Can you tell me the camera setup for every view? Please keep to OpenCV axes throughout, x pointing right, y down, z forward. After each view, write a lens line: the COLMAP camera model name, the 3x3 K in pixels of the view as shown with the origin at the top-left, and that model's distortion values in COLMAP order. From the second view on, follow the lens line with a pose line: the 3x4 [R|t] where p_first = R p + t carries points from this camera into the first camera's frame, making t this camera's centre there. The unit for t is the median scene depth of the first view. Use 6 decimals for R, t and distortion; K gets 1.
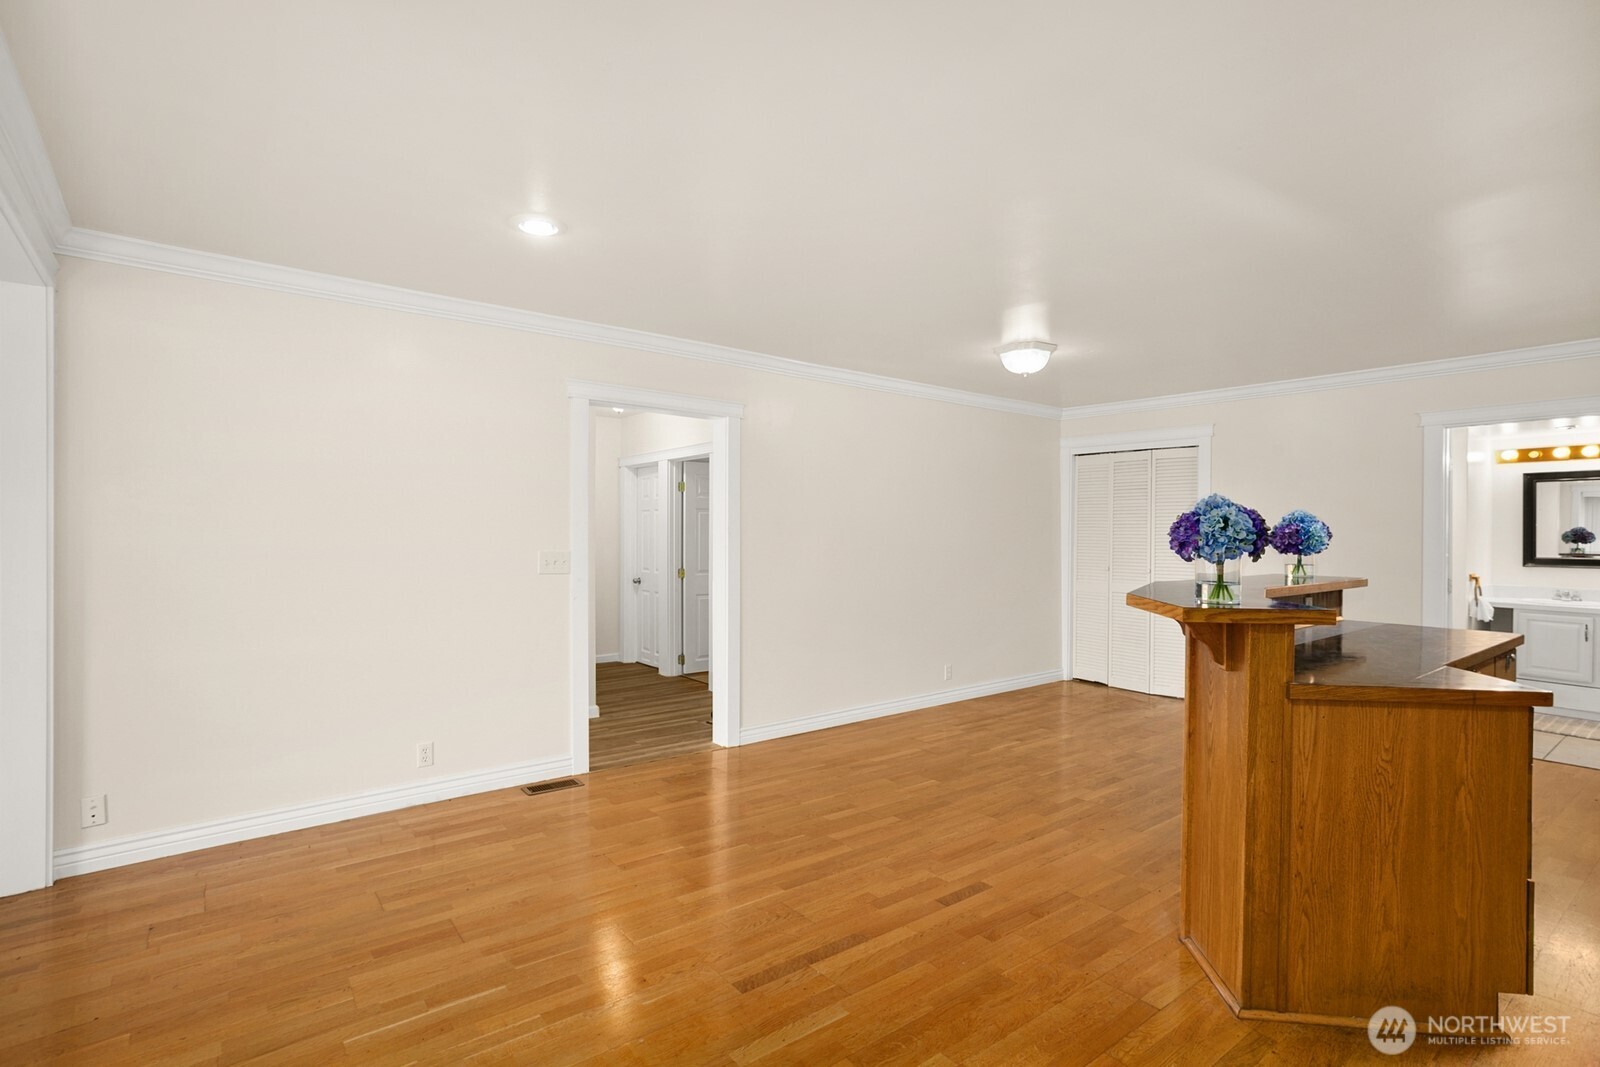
lens RADIAL K [[782.1, 0, 785.7], [0, 782.1, 525.8], [0, 0, 1]] dist [-0.043503, 0.020630]
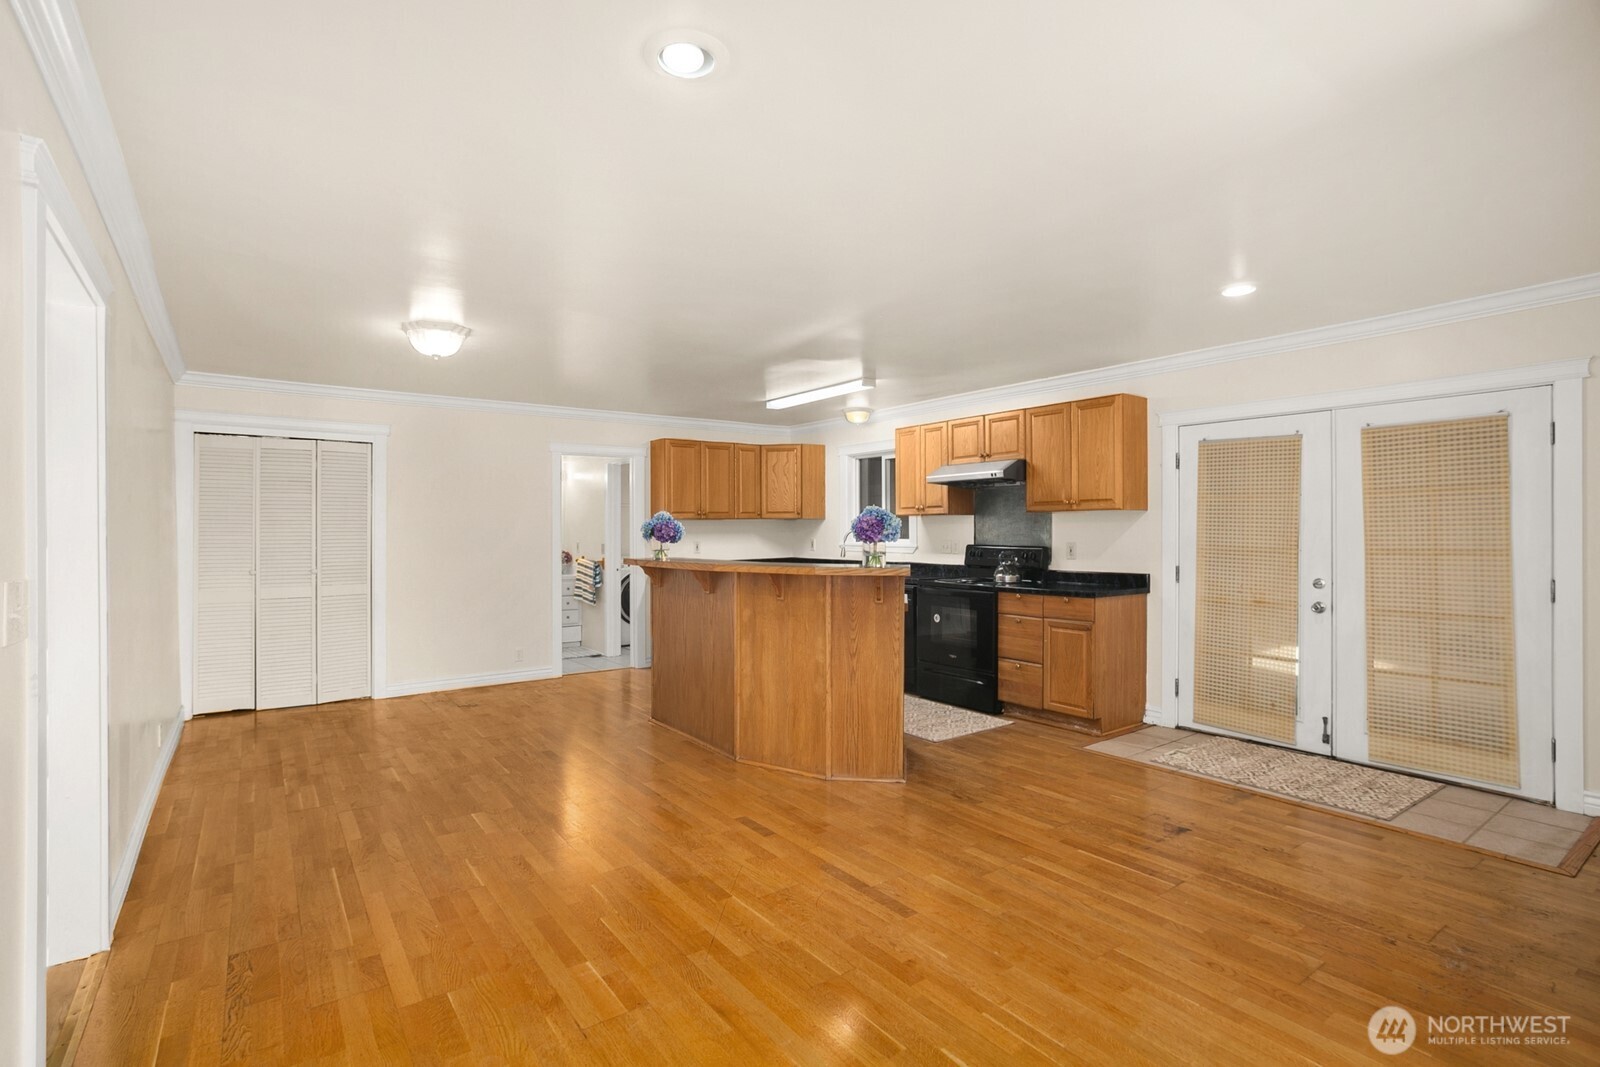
lens RADIAL K [[782.1, 0, 804.4], [0, 782.1, 538.0], [0, 0, 1]] dist [-0.043503, 0.020630]
pose [[0.018741, -0.017084, 0.999678, -0.613985], [0.000801, 0.999854, 0.017072, 0.004085], [-0.999824, 0.000481, 0.018752, 0.570146]]
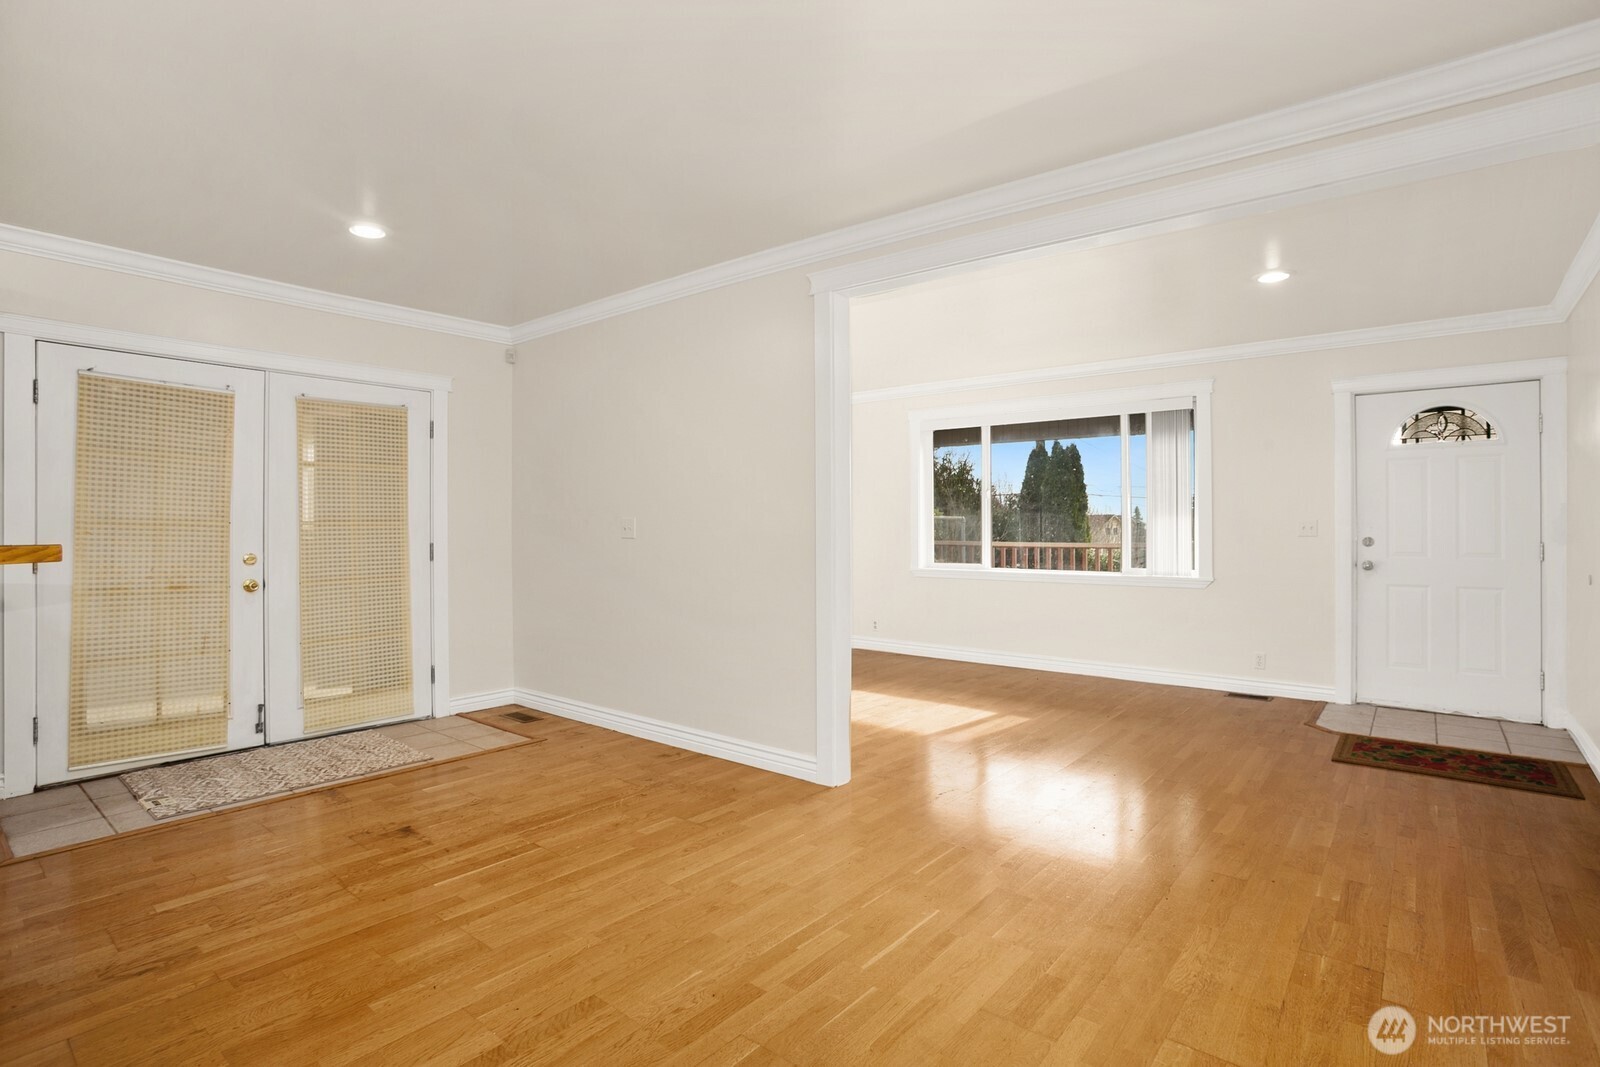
lens RADIAL K [[782.1, 0, 799.7], [0, 782.1, 525.7], [0, 0, 1]] dist [-0.043503, 0.020630]
pose [[-0.970262, -0.009495, -0.241871, -0.039219], [-0.008442, 0.999950, -0.005390, 0.039875], [0.241910, -0.003188, -0.970293, 0.934132]]
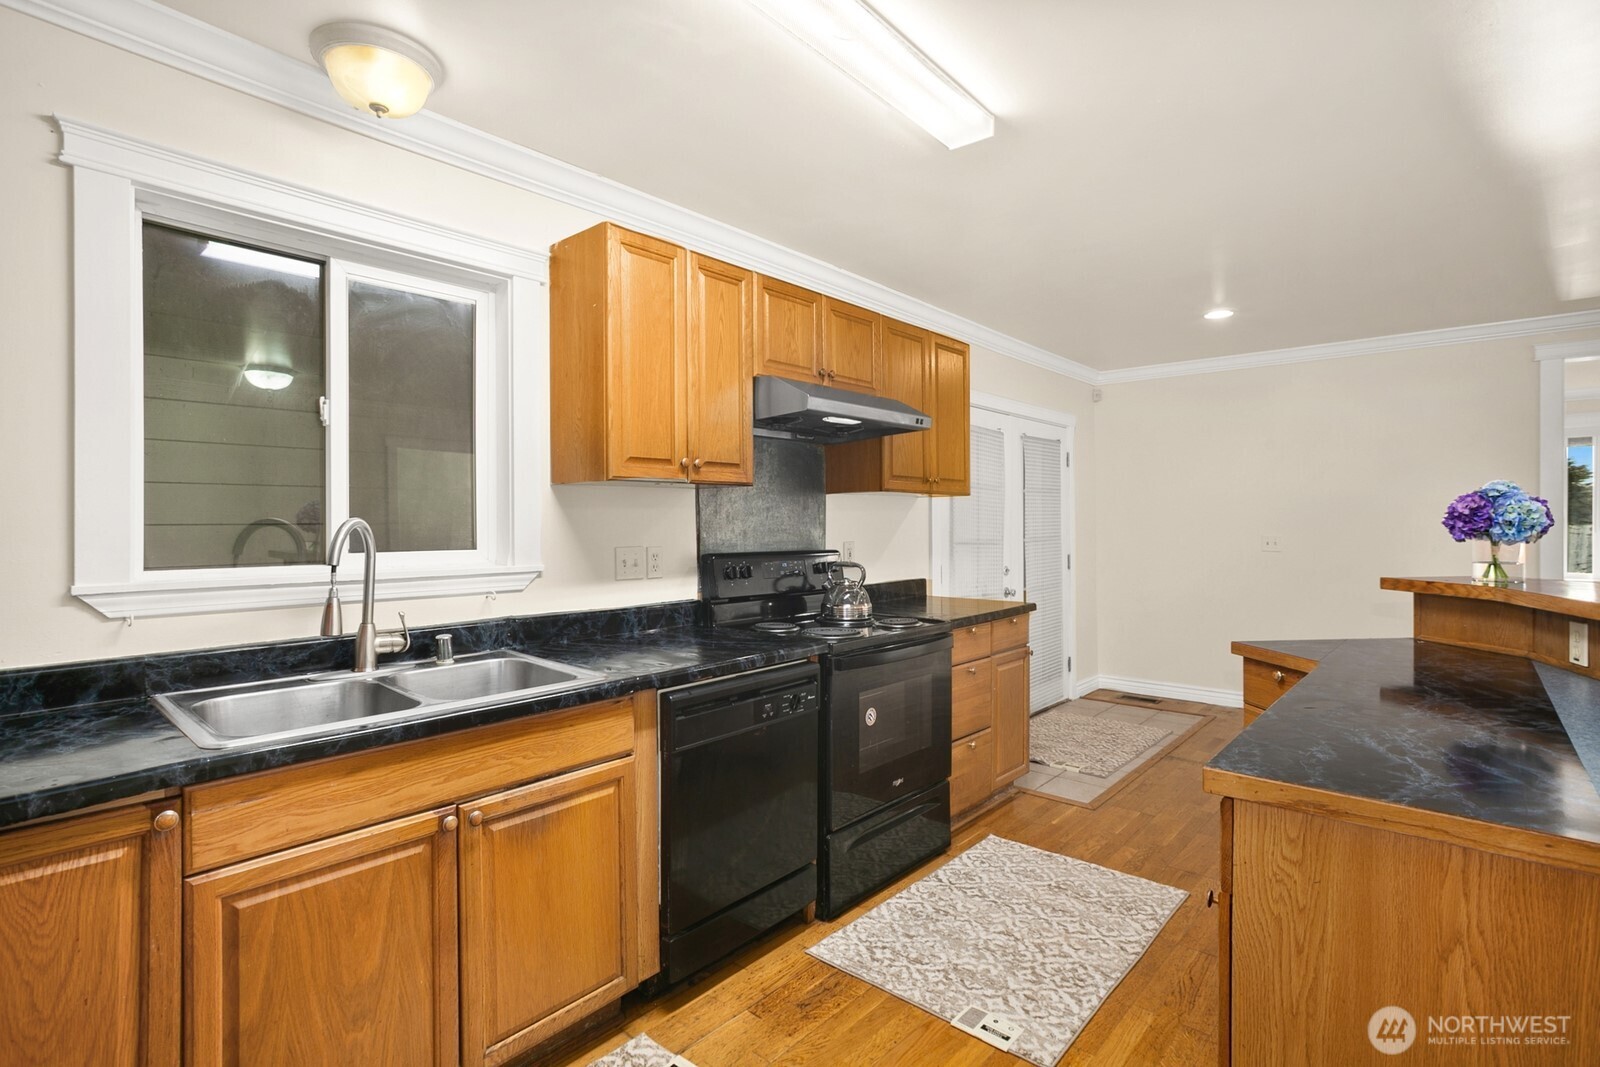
lens RADIAL K [[782.1, 0, 799.7], [0, 782.1, 519.8], [0, 0, 1]] dist [-0.043503, 0.020630]
pose [[-0.981095, -0.008941, -0.193318, 0.881863], [-0.008884, 0.999960, -0.001161, 0.012681], [0.193320, 0.000578, -0.981136, 0.947671]]
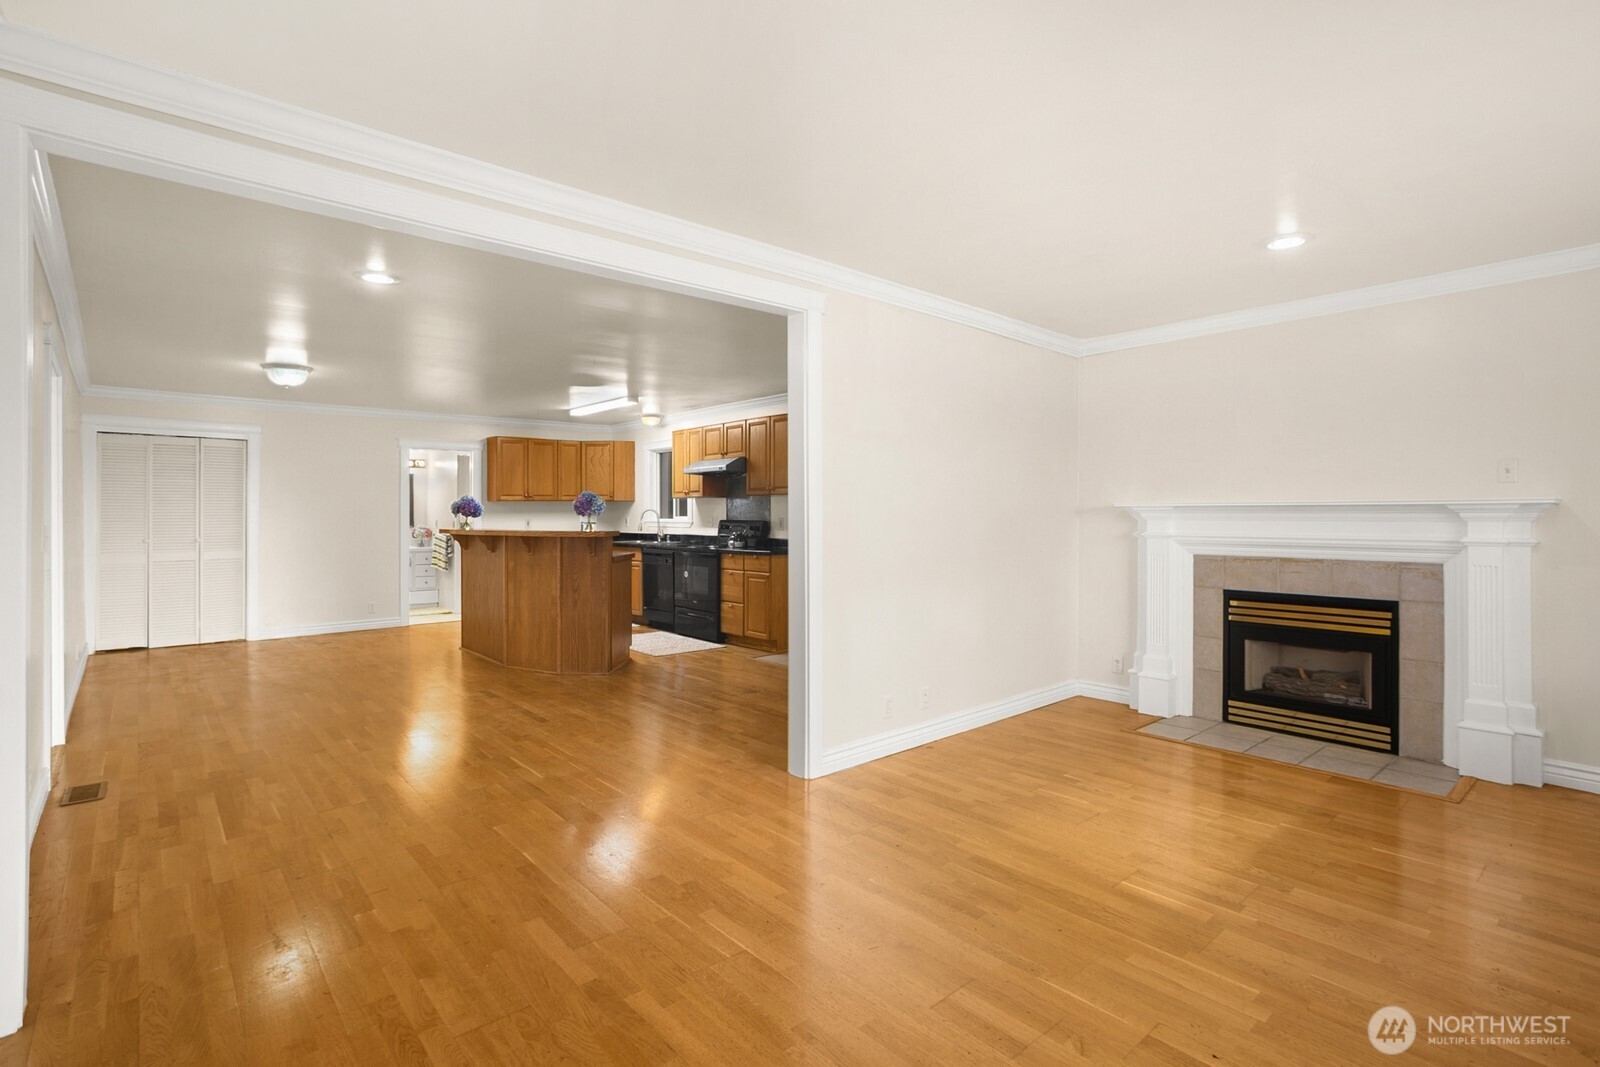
lens RADIAL K [[782.1, 0, 811.8], [0, 782.1, 522.4], [0, 0, 1]] dist [-0.043503, 0.020630]
pose [[-0.080747, -0.018018, 0.996572, -1.095601], [-0.001091, 0.999838, 0.017989, 0.011784], [-0.996734, 0.000365, -0.080754, 0.227692]]
